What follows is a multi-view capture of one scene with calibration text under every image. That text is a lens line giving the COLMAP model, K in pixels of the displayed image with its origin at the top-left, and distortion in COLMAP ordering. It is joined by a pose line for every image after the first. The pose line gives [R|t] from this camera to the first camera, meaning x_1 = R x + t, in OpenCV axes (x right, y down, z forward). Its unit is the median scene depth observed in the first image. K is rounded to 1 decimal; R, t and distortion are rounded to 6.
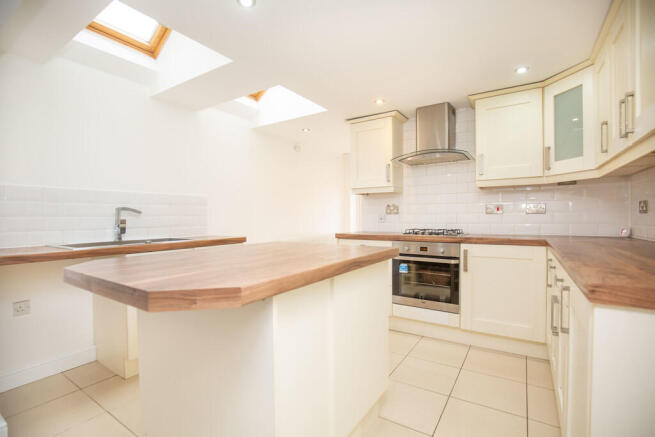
lens RADIAL K [[301.3, 0, 328.0], [0, 301.3, 217.7], [0, 0, 1]] dist [-0.004118, -0.000344]
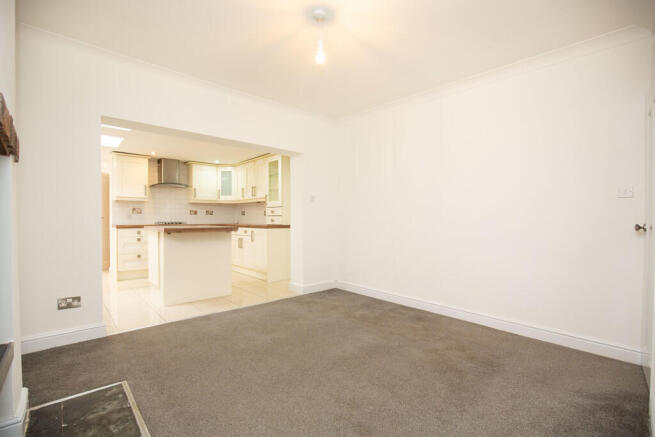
lens RADIAL K [[301.3, 0, 328.4], [0, 301.3, 220.9], [0, 0, 1]] dist [-0.004118, -0.000344]
pose [[0.257615, 0.002659, 0.966244, -1.338017], [0.002596, 0.999991, -0.003444, 0.042365], [-0.966244, 0.003396, 0.257605, -0.517196]]
